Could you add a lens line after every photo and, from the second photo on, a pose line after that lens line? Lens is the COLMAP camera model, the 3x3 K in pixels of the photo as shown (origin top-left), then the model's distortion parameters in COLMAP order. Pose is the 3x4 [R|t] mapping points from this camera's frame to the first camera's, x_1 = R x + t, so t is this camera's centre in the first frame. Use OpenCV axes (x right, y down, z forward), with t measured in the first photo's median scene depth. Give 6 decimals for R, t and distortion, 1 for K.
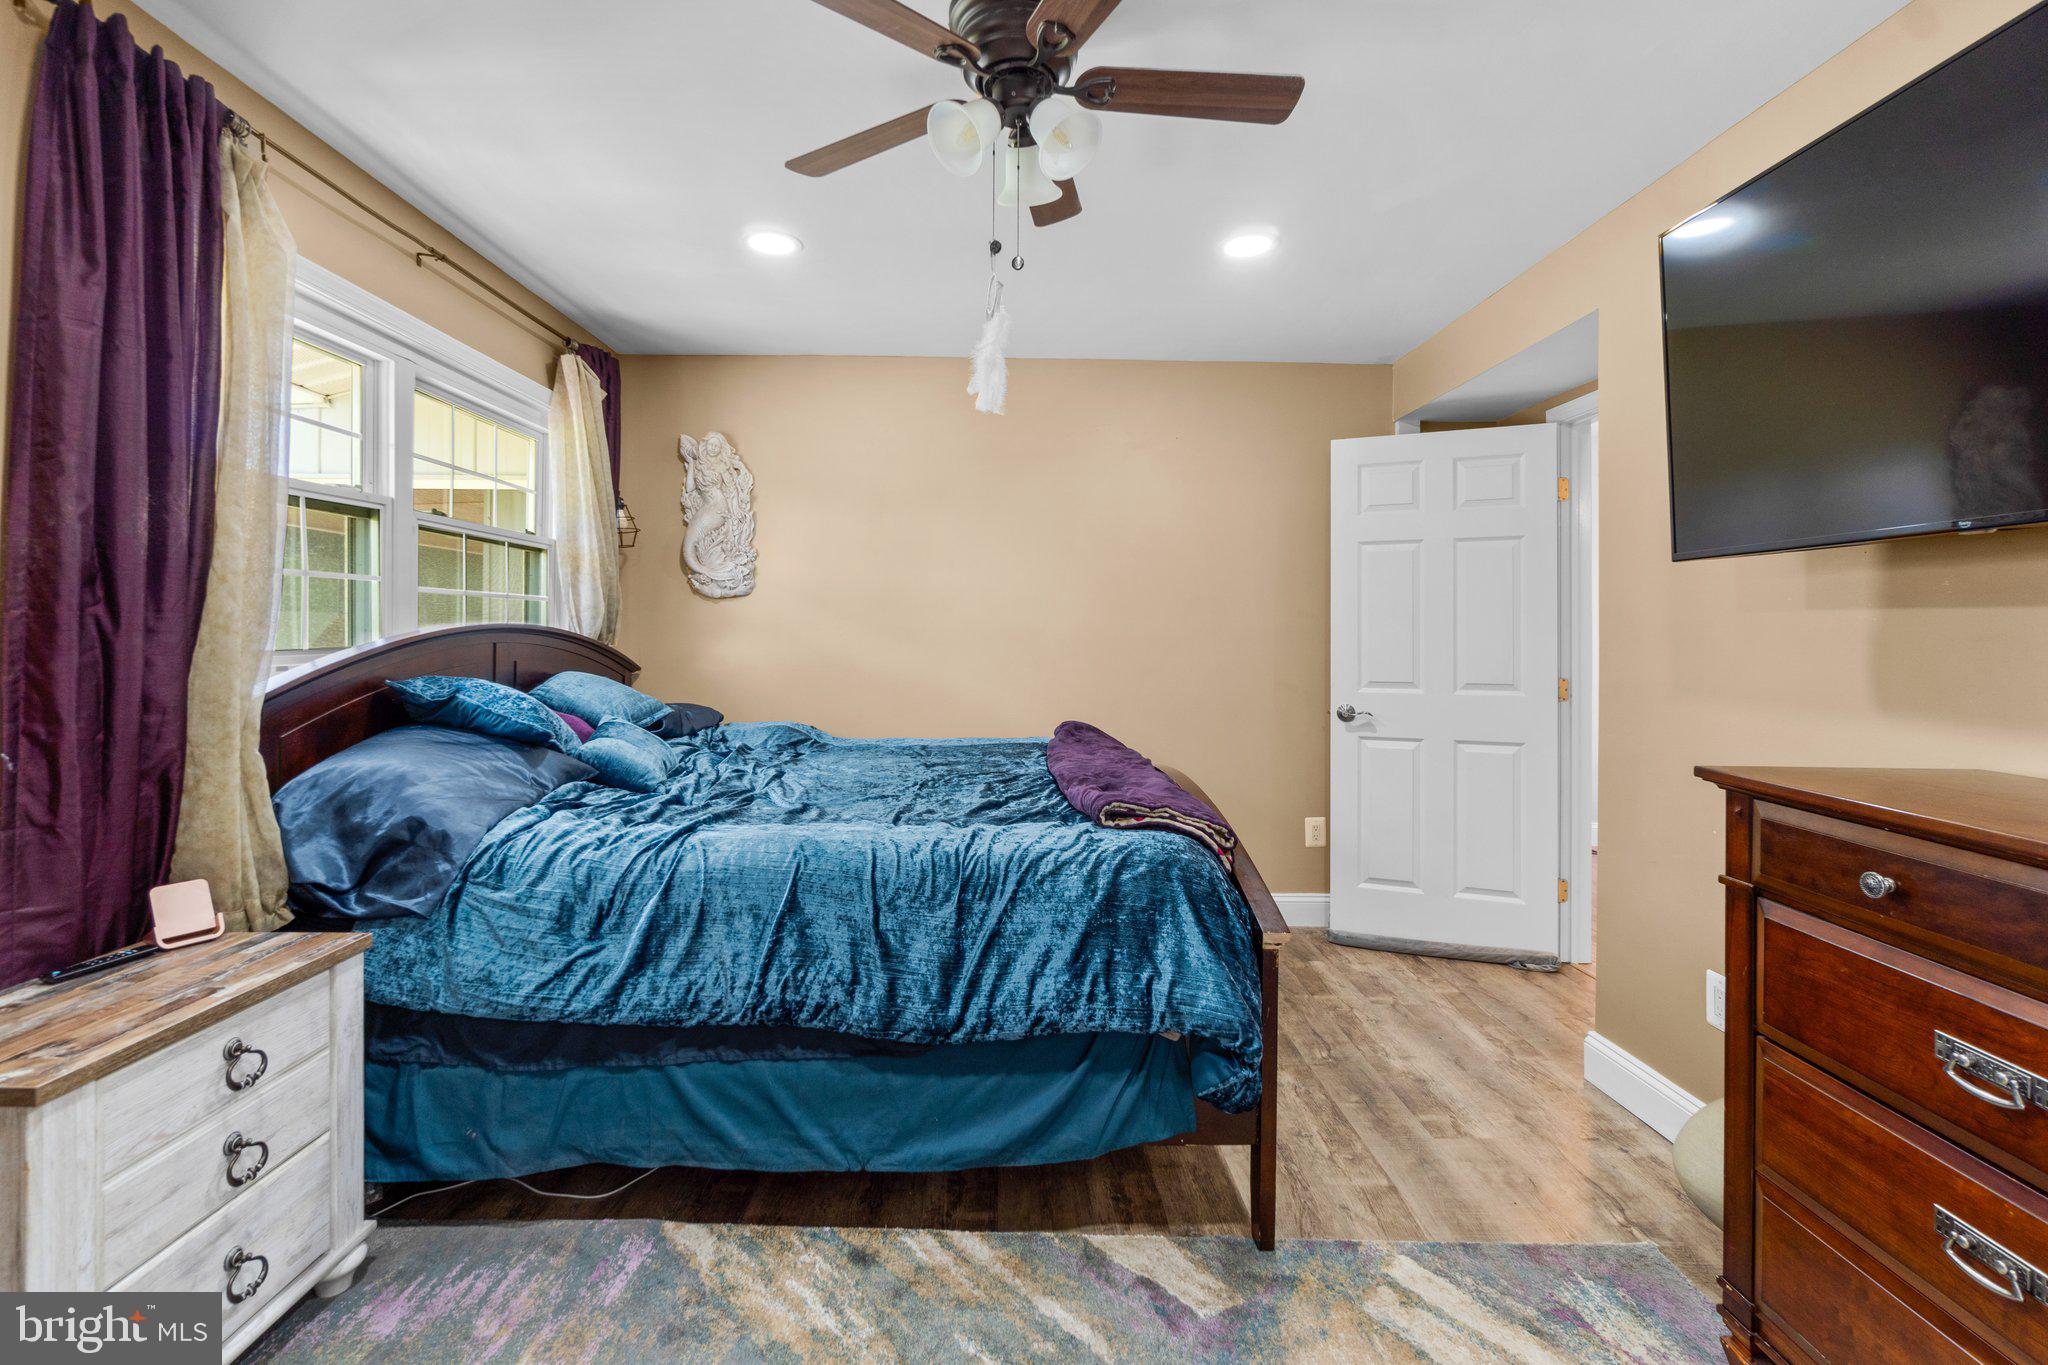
lens RADIAL K [[899.3, 0, 1025.1], [0, 899.3, 668.5], [0, 0, 1]] dist [0.002604, 0.000715]
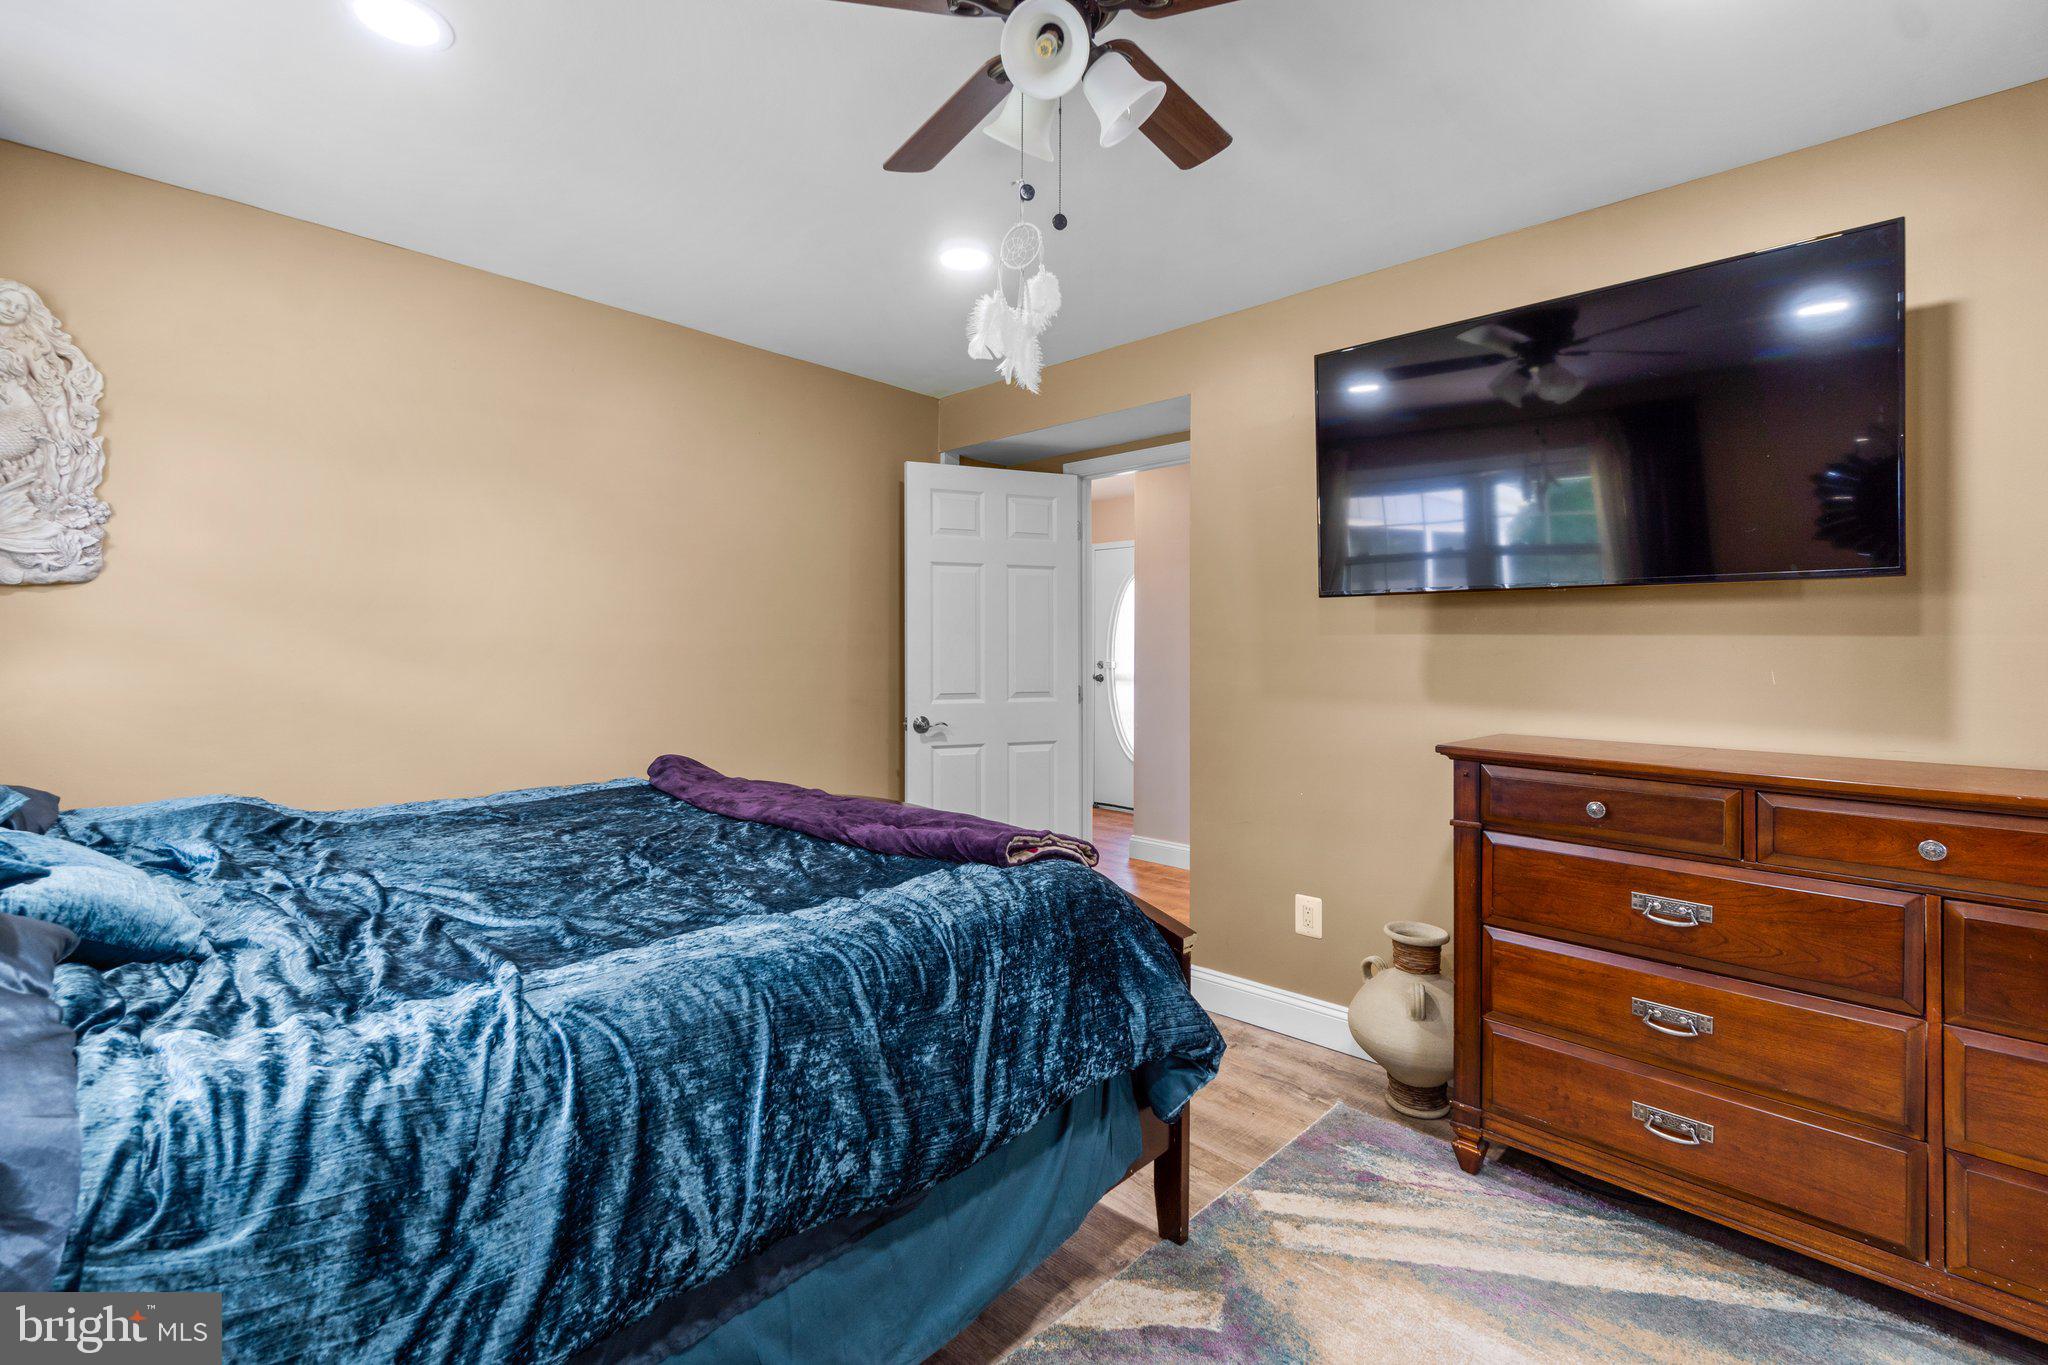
lens RADIAL K [[882.3, 0, 1021.2], [0, 882.3, 671.3], [0, 0, 1]] dist [-0.000430, 0.000033]
pose [[0.714120, -0.019318, 0.699757, -0.584779], [0.026604, 0.999646, 0.000446, -0.021041], [-0.699518, 0.018298, 0.714381, 0.401333]]
